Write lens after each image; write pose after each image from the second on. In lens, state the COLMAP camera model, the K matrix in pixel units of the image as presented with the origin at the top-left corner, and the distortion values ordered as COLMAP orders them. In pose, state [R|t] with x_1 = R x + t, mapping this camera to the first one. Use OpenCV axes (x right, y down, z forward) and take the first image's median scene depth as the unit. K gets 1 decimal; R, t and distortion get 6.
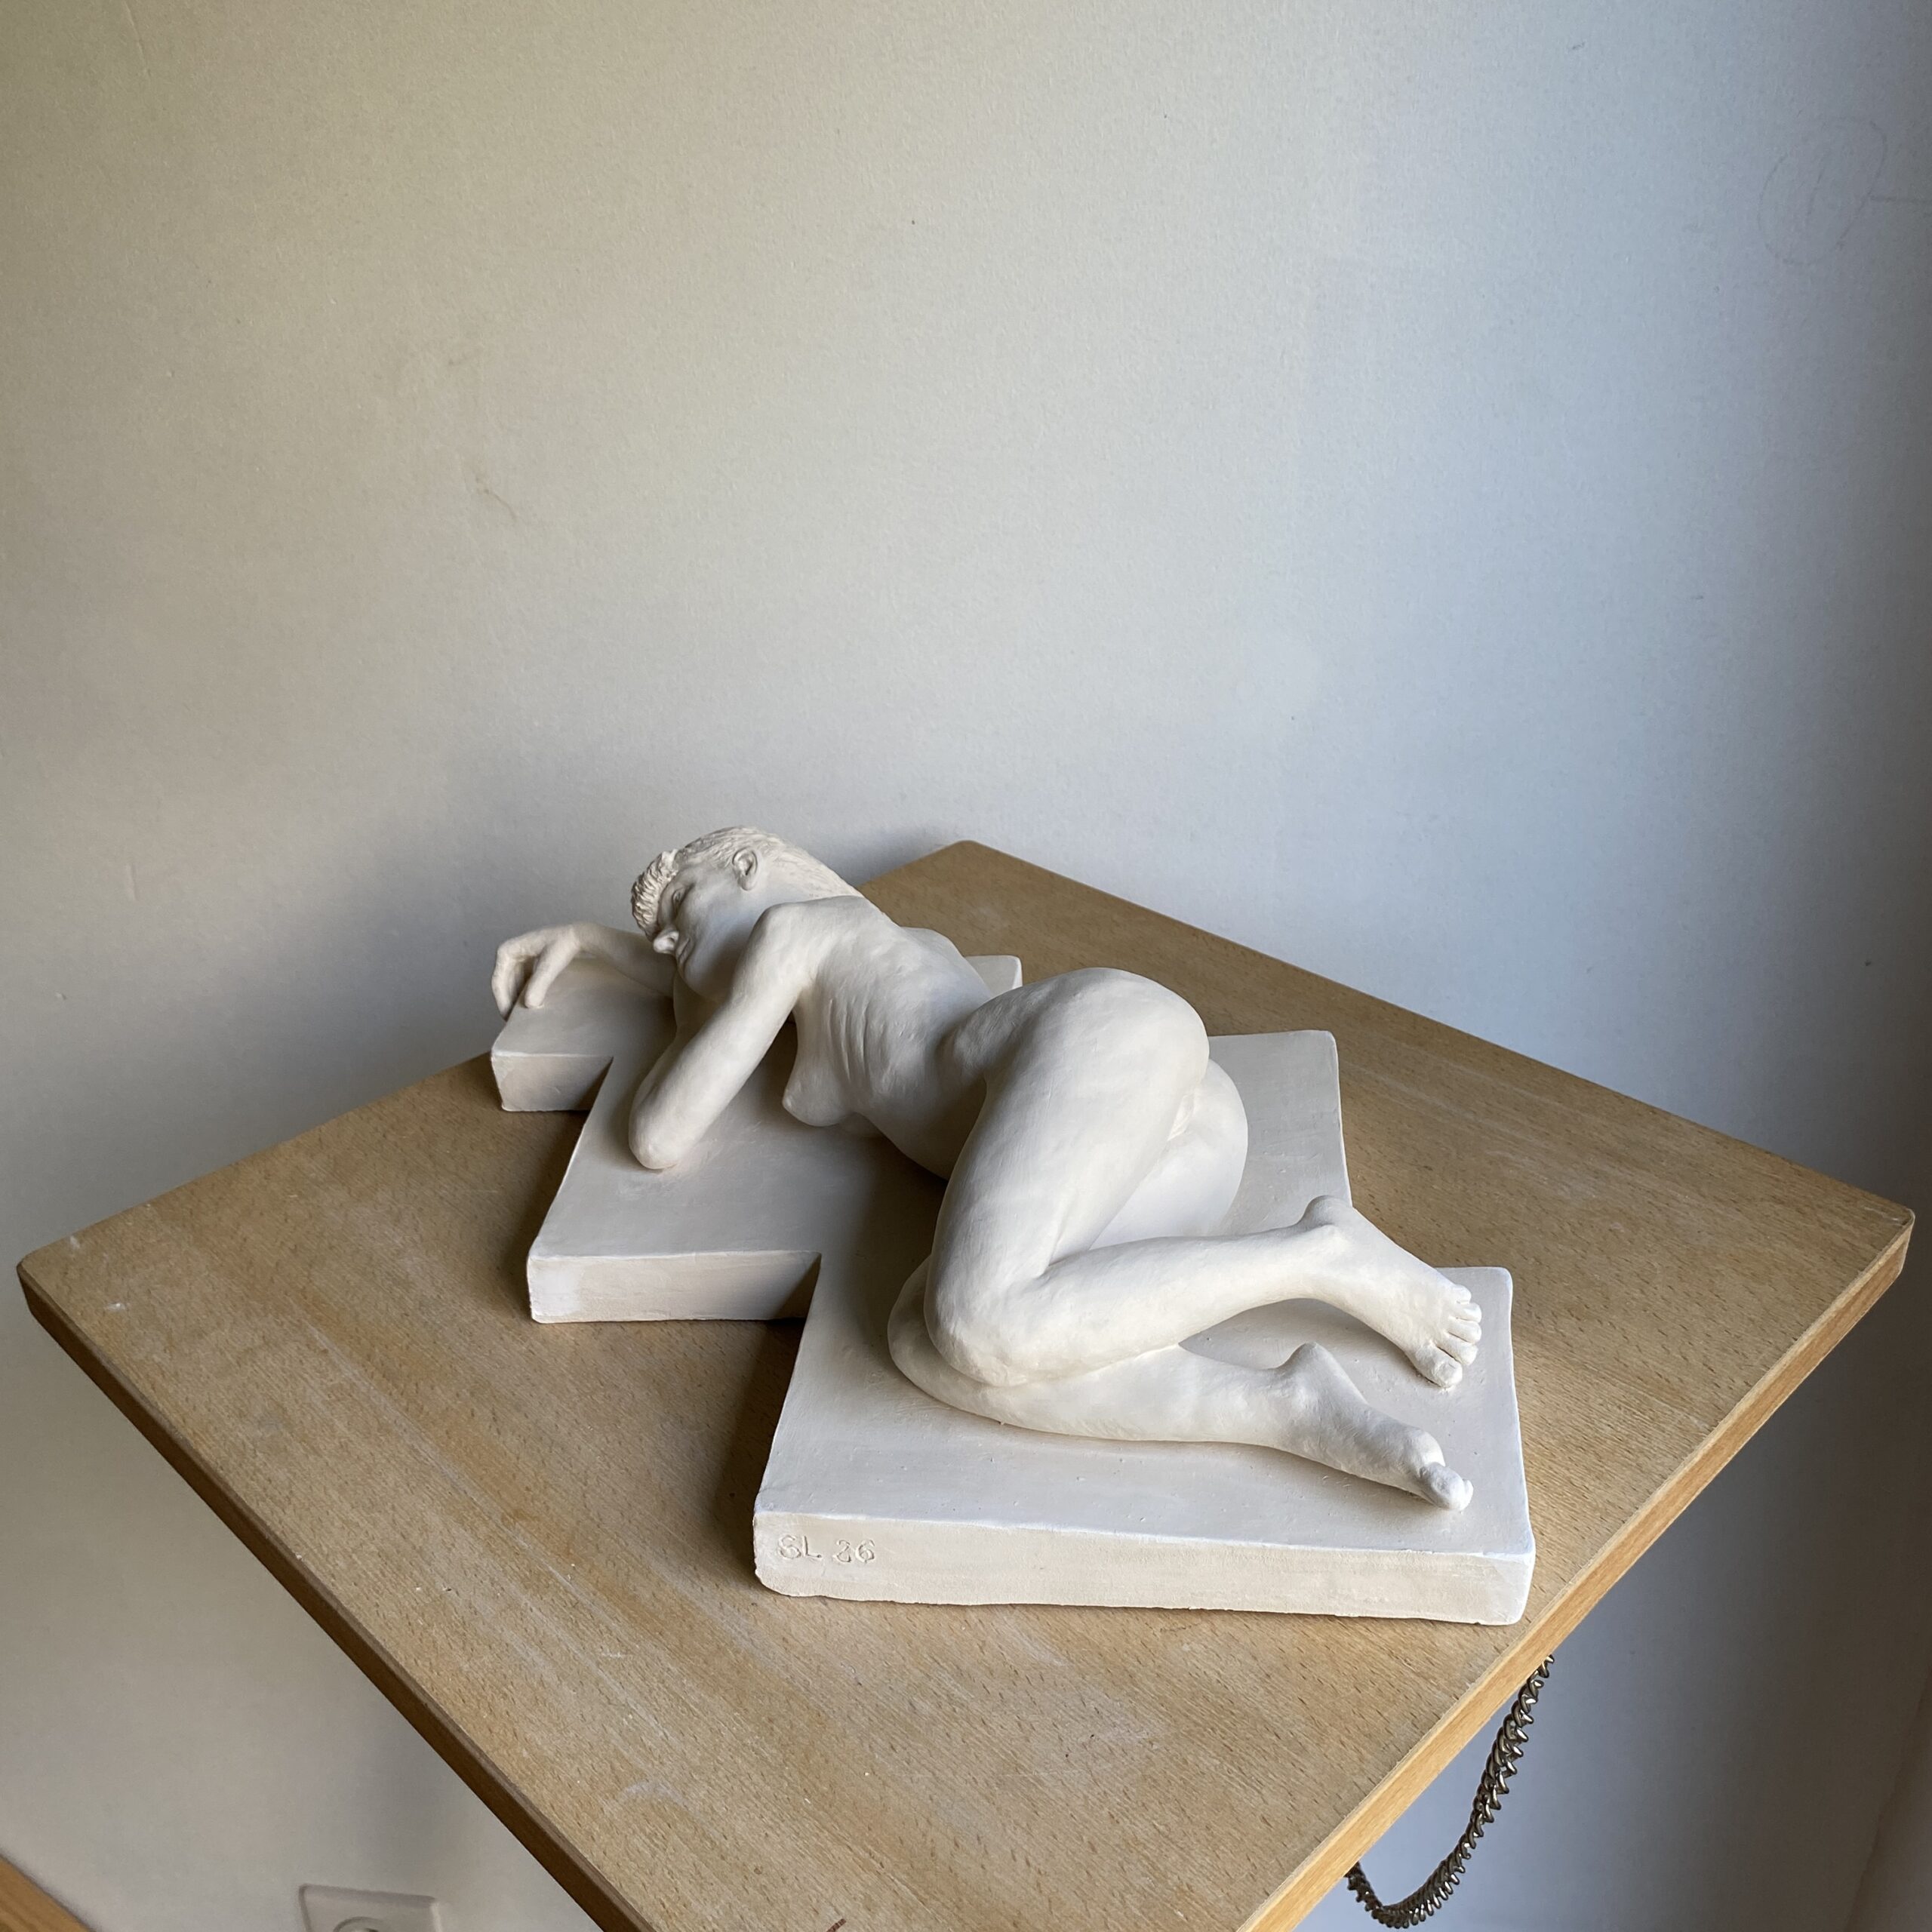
lens RADIAL K [[1967.9, 0, 969.3], [0, 1967.9, 977.6], [0, 0, 1]] dist [0.006616, -0.022002]
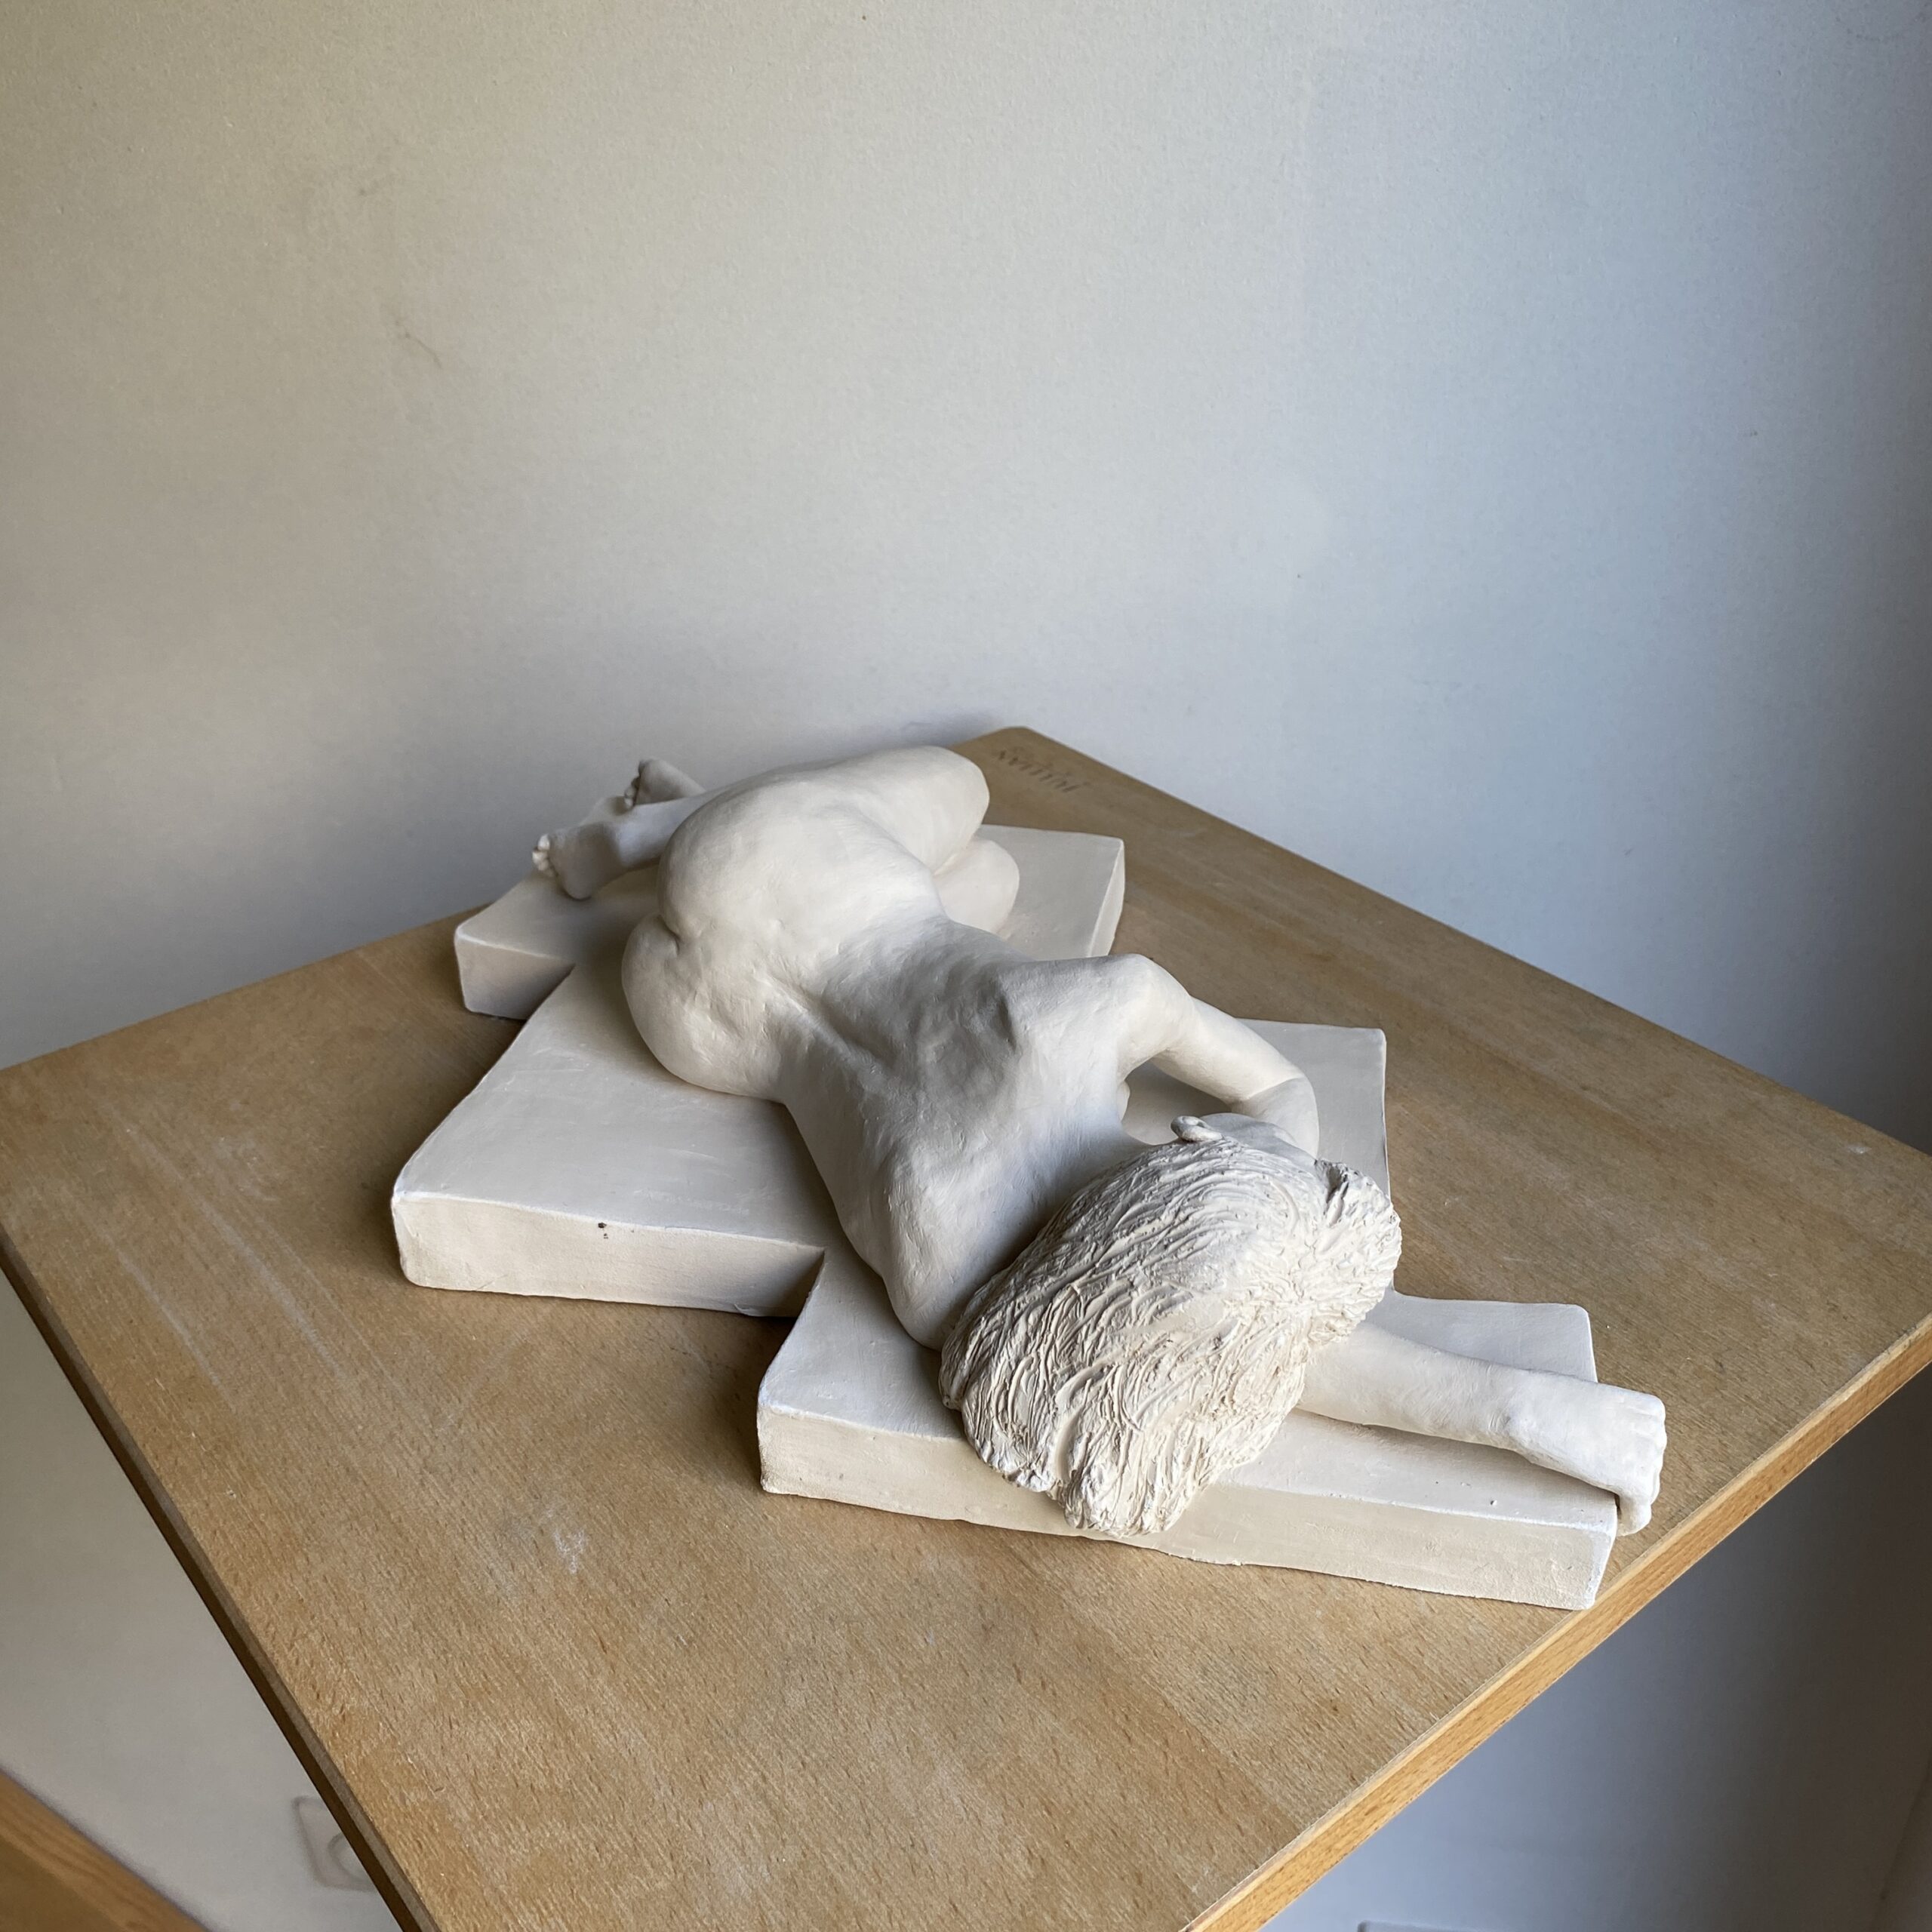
lens RADIAL K [[1967.9, 0, 969.3], [0, 1967.9, 977.6], [0, 0, 1]] dist [0.006616, -0.022002]
pose [[-0.993972, -0.018476, 0.108071, -0.131087], [0.084373, 0.500550, 0.861587, -0.758817], [-0.070013, 0.865511, -0.495973, 1.543223]]
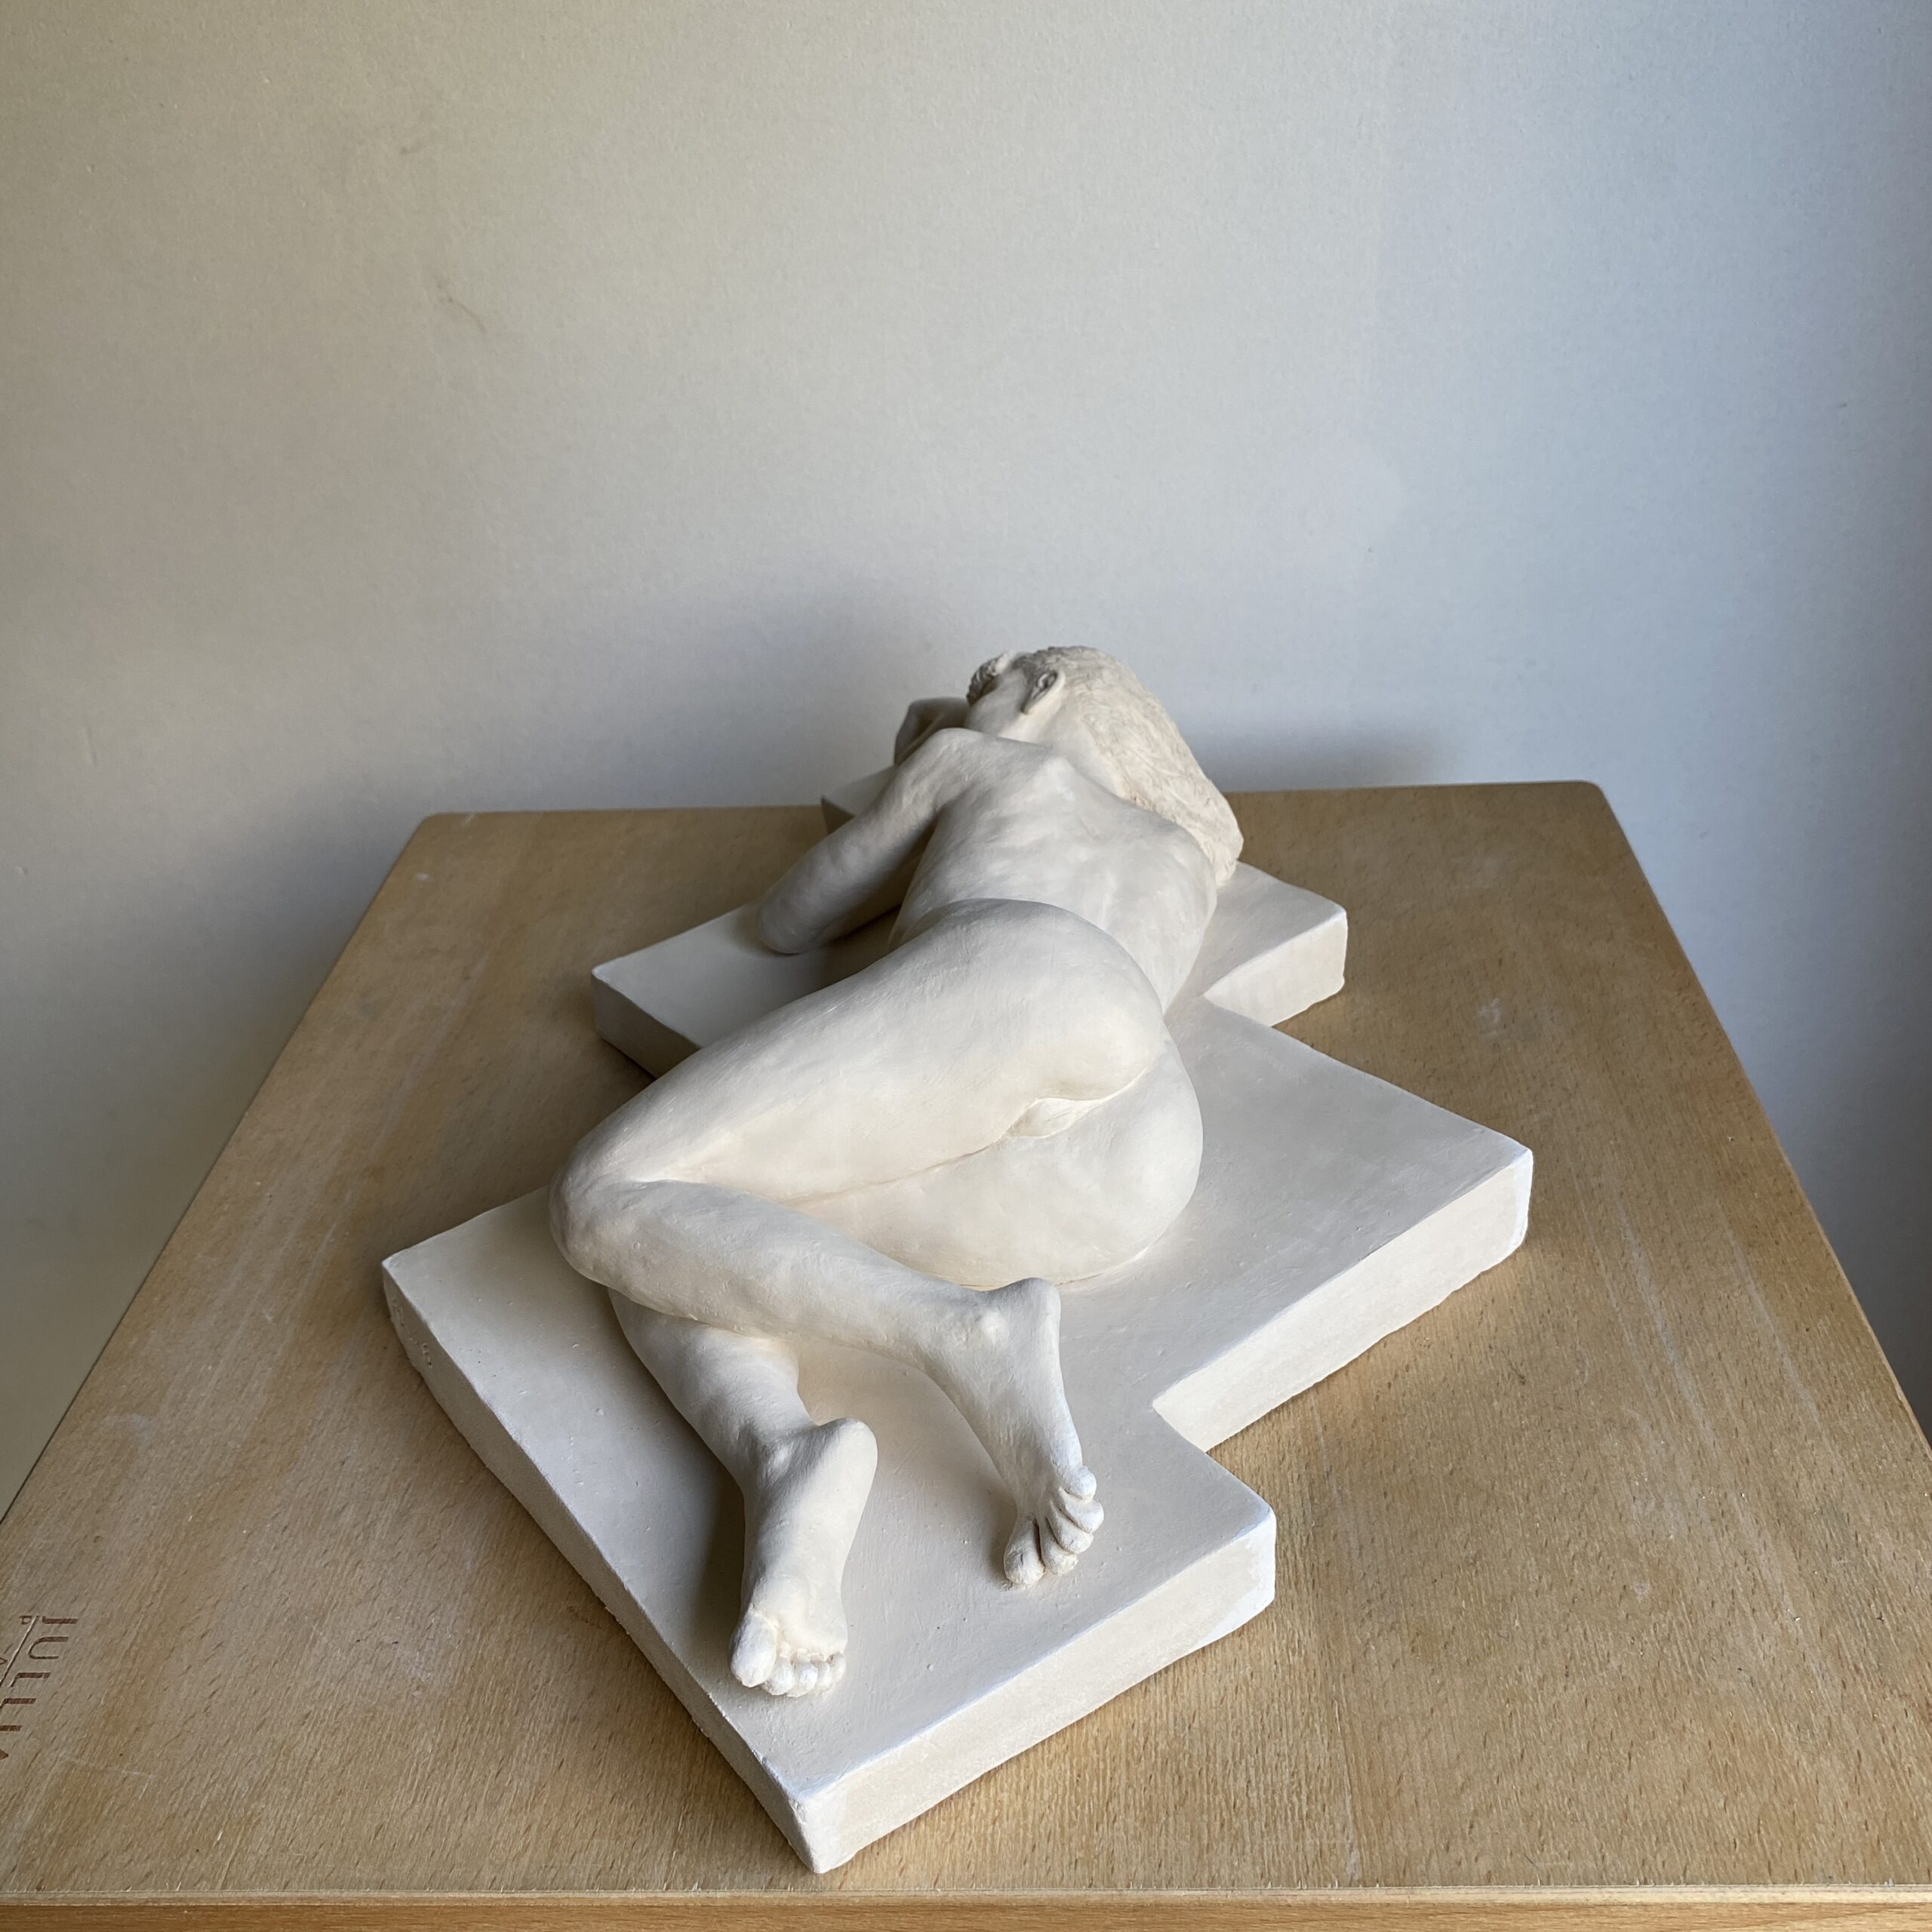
lens RADIAL K [[1963.9, 0, 996.7], [0, 1963.9, 962.7], [0, 0, 1]] dist [-0.004511, -0.001260]
pose [[0.684547, 0.383875, -0.619706, 0.563625], [-0.325559, 0.921616, 0.211270, -0.148539], [0.652232, 0.057127, 0.755864, 0.395638]]
